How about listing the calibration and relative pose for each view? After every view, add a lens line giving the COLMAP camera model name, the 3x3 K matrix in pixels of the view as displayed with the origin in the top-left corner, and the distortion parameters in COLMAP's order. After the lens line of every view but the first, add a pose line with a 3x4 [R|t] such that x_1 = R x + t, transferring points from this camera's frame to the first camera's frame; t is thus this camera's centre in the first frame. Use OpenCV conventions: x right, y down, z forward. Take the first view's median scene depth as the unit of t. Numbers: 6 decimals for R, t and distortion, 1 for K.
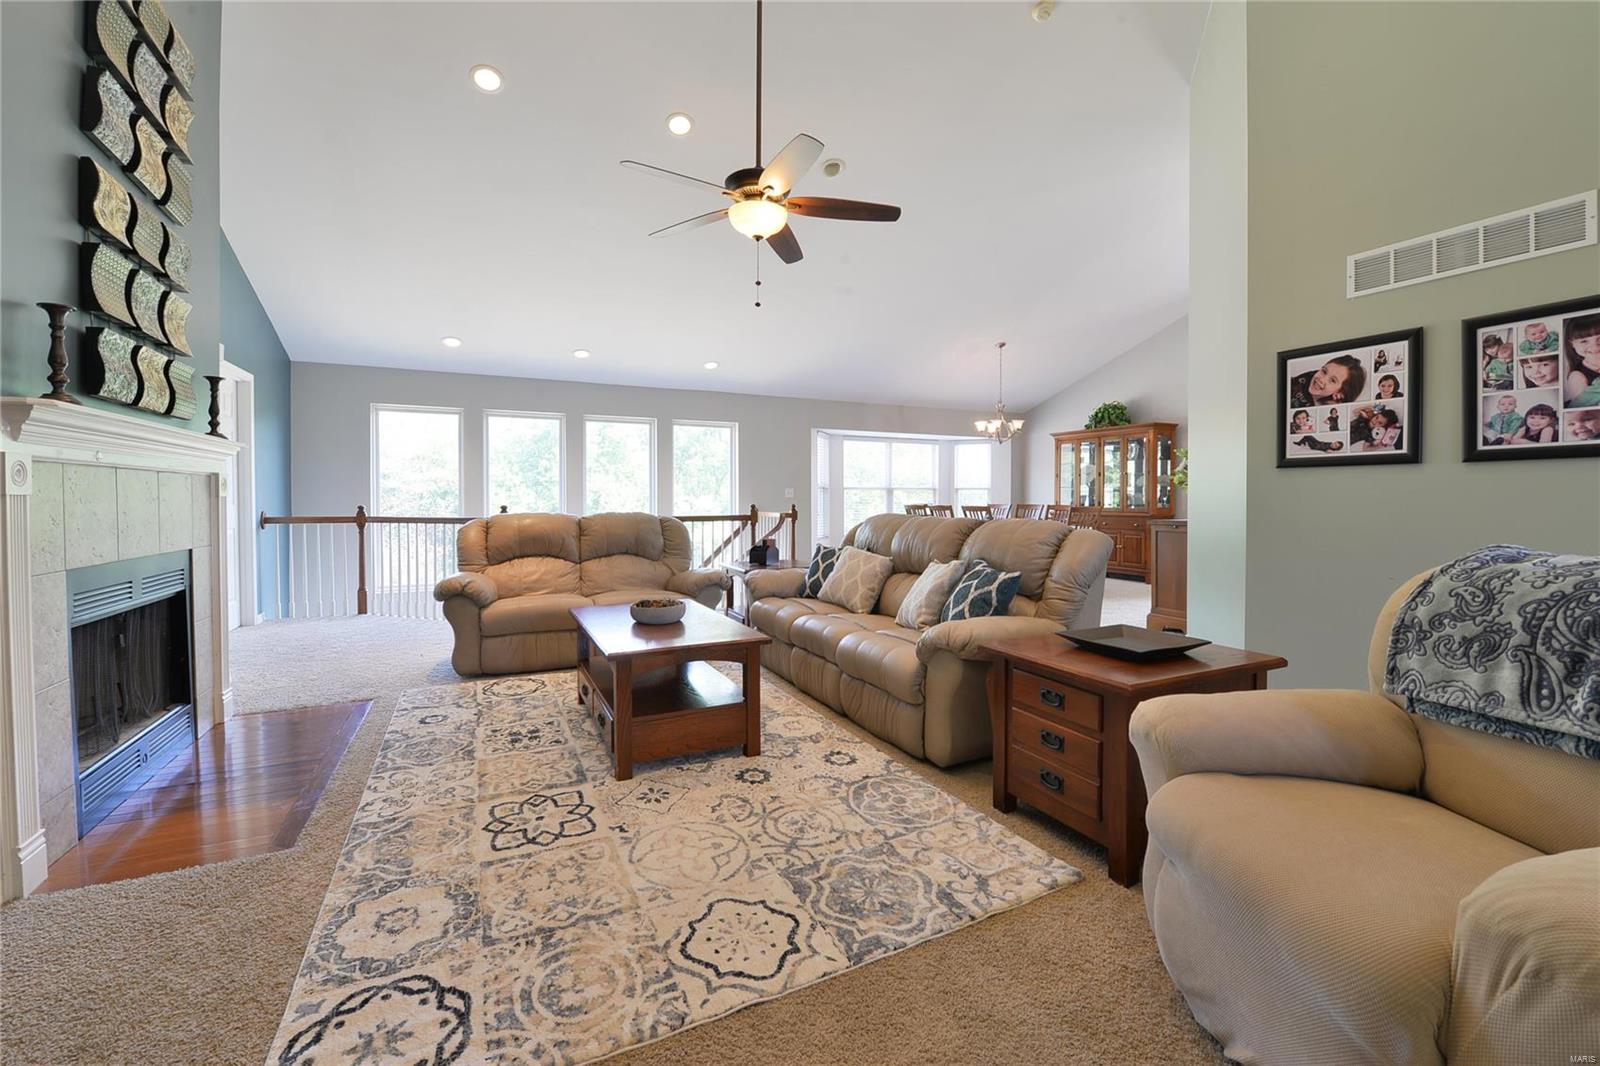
lens RADIAL K [[658.9, 0, 801.2], [0, 658.9, 509.5], [0, 0, 1]] dist [-0.020193, -0.000638]
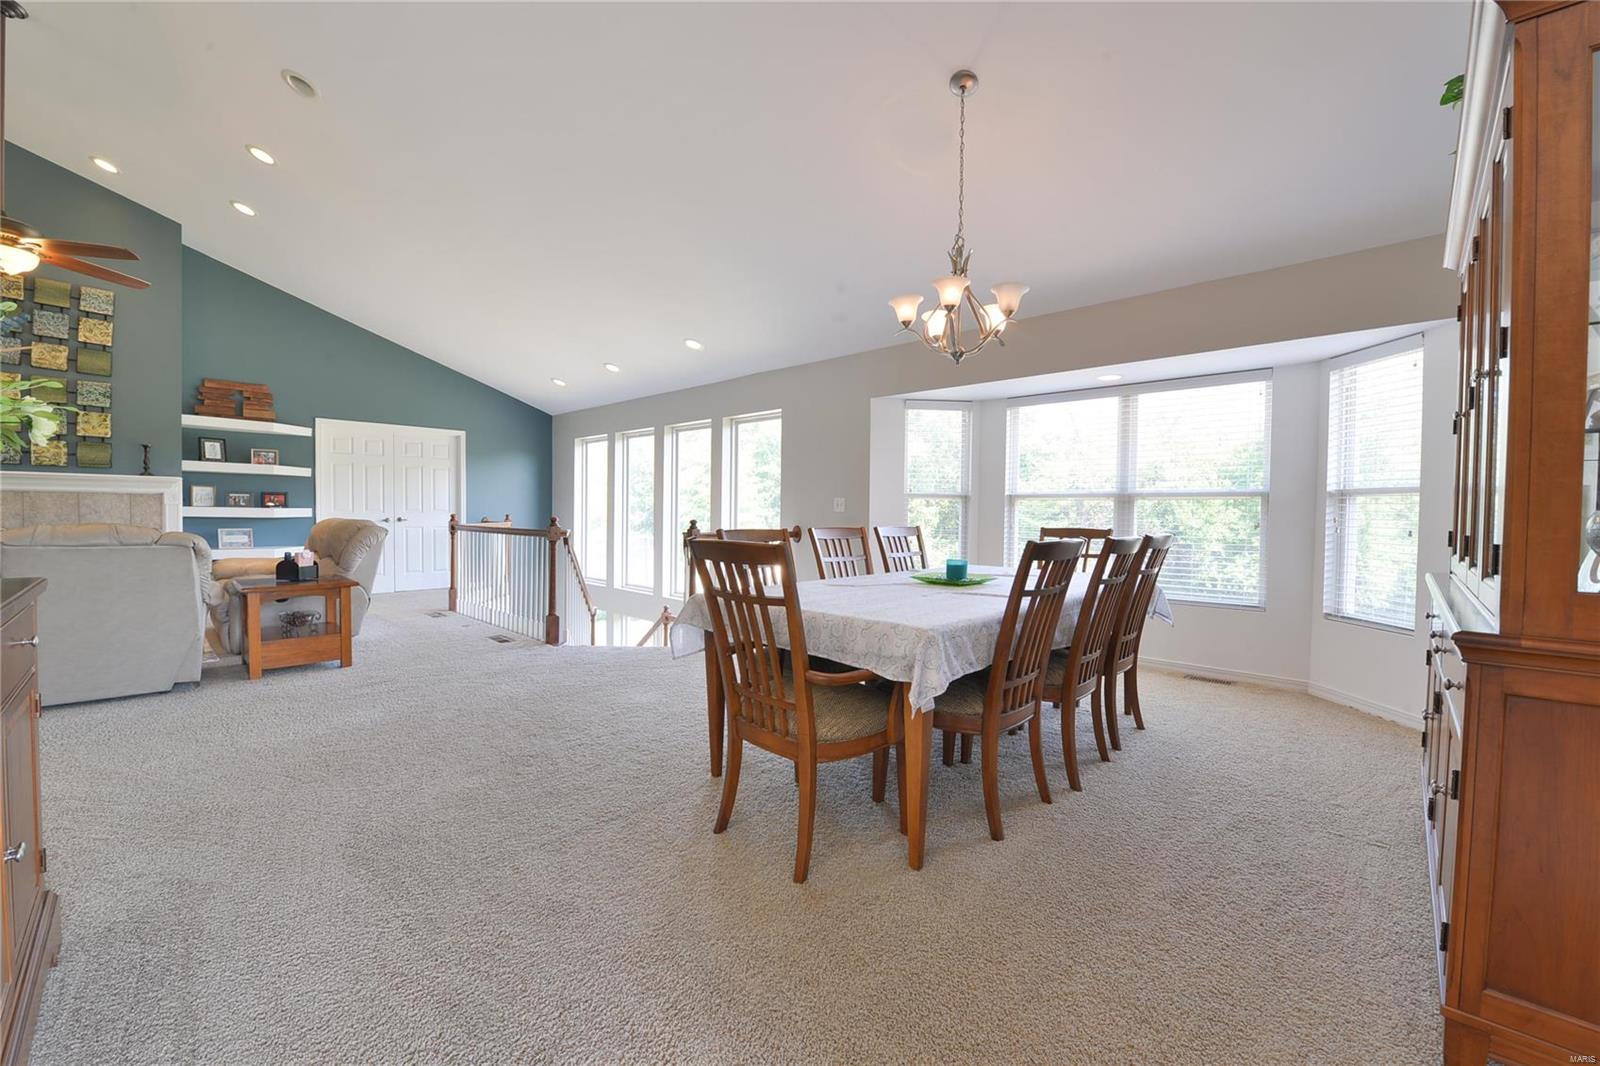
lens RADIAL K [[635.6, 0, 798.9], [0, 635.6, 530.2], [0, 0, 1]] dist [-0.016460, -0.003572]
pose [[0.362123, 0.028914, -0.931682, 1.627250], [-0.027699, 0.999411, 0.020250, -0.034554], [0.931719, 0.018474, 0.362711, 2.180520]]
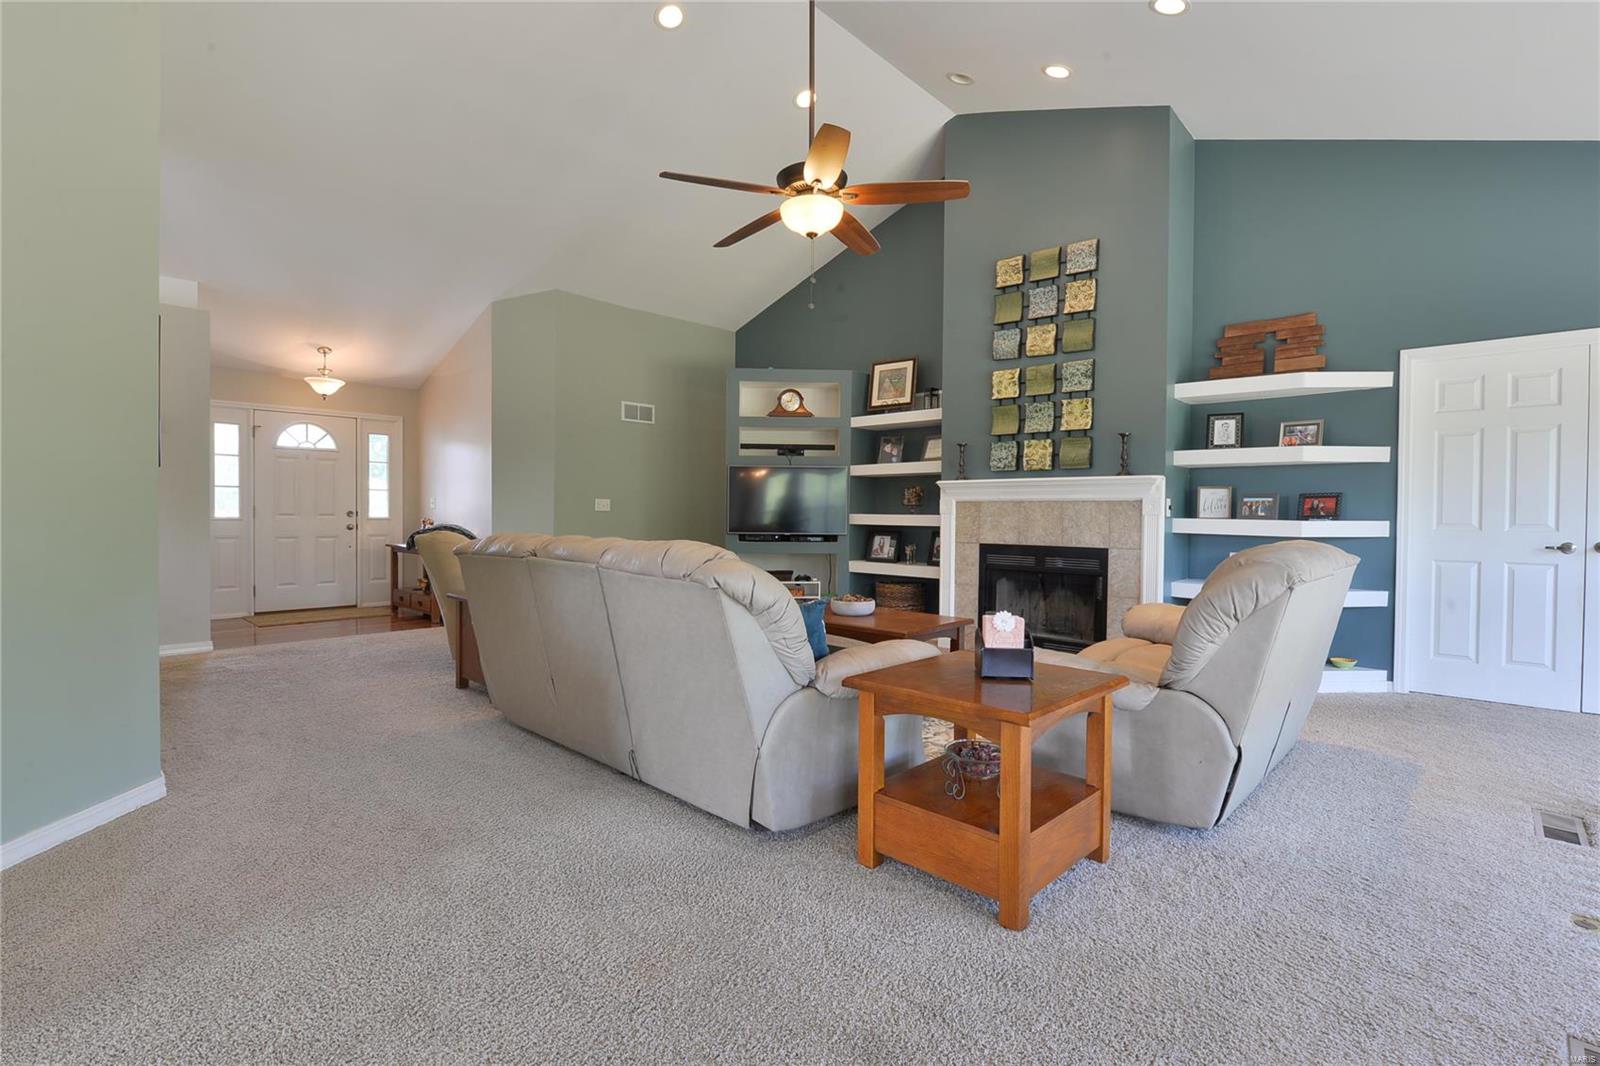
lens RADIAL K [[731.6, 0, 800.0], [0, 731.6, 533.0], [0, 0, 1]] dist [-0.011135, -0.003829]
pose [[-0.932301, 0.000578, -0.361683, 0.371617], [-0.015343, 0.999035, 0.041148, -0.036139], [0.361358, 0.043912, -0.931393, 2.263446]]
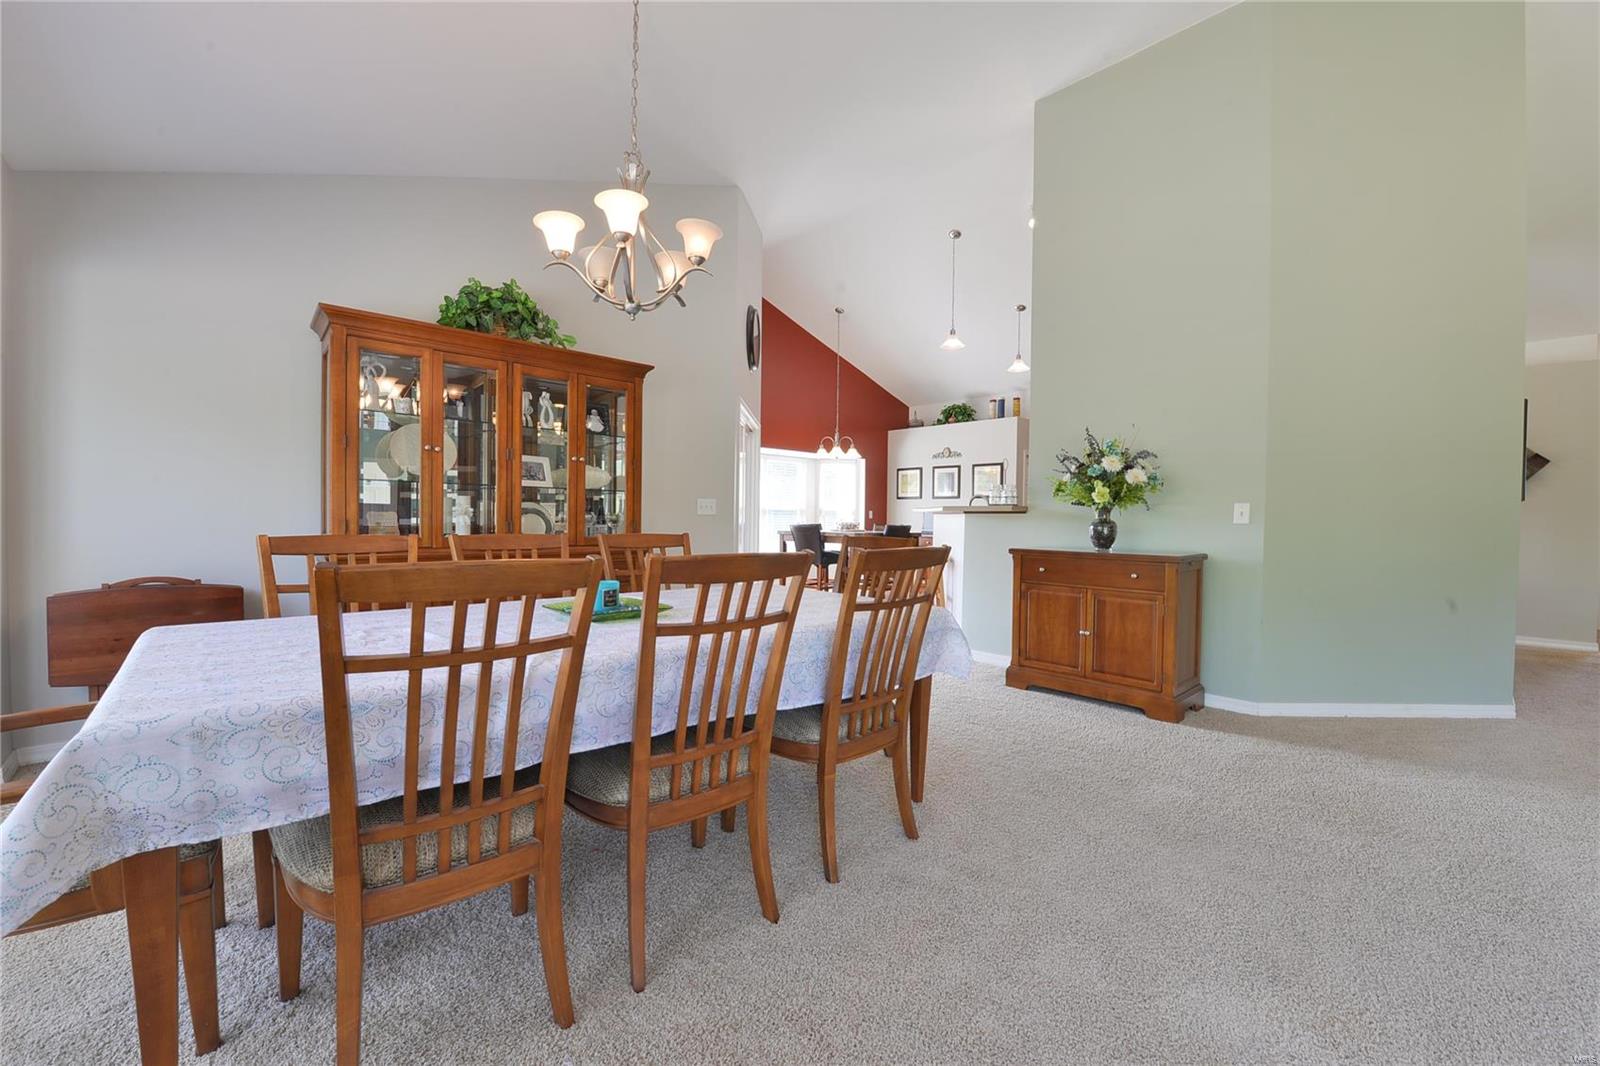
lens RADIAL K [[635.6, 0, 798.9], [0, 635.6, 530.2], [0, 0, 1]] dist [-0.016460, -0.003572]
pose [[-0.289951, -0.021502, 0.956800, 0.076761], [0.003039, 0.999722, 0.023388, -0.044420], [-0.957037, 0.009689, -0.289805, 2.770937]]
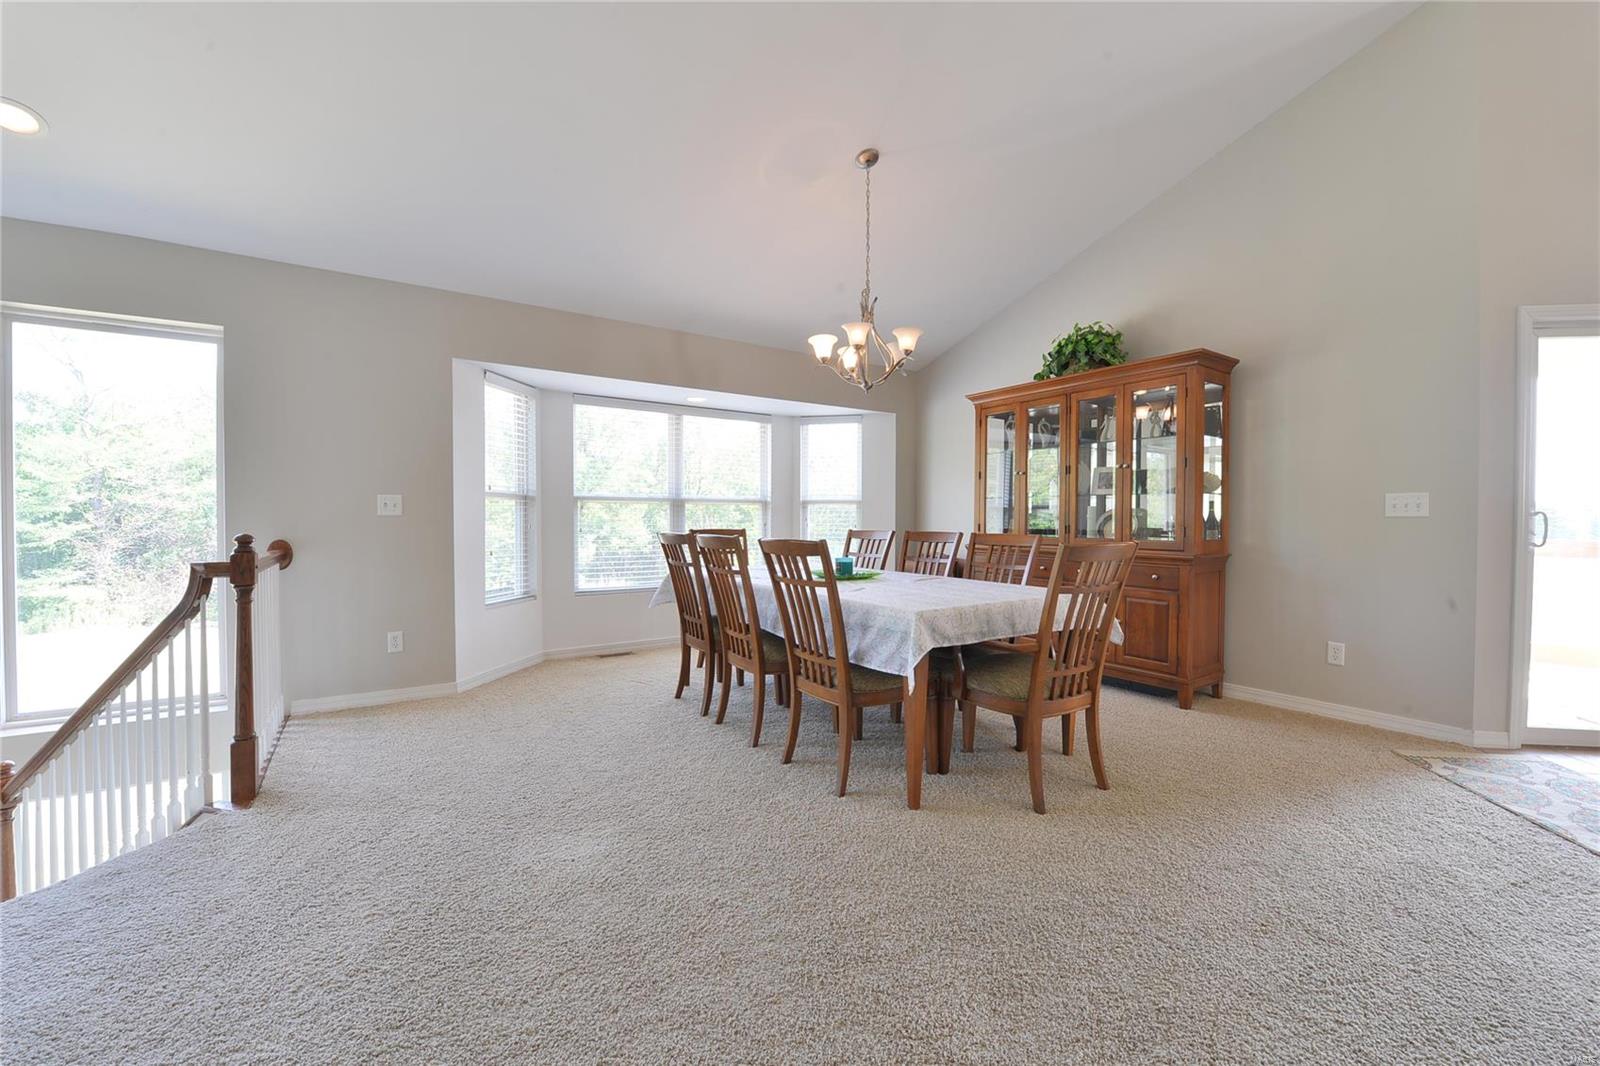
lens RADIAL K [[635.6, 0, 798.9], [0, 635.6, 530.2], [0, 0, 1]] dist [-0.016460, -0.003572]
pose [[0.988733, -0.000704, 0.149690, 0.540809], [0.000619, 1.000000, 0.000614, -0.026006], [-0.149690, -0.000515, 0.988733, 1.645756]]
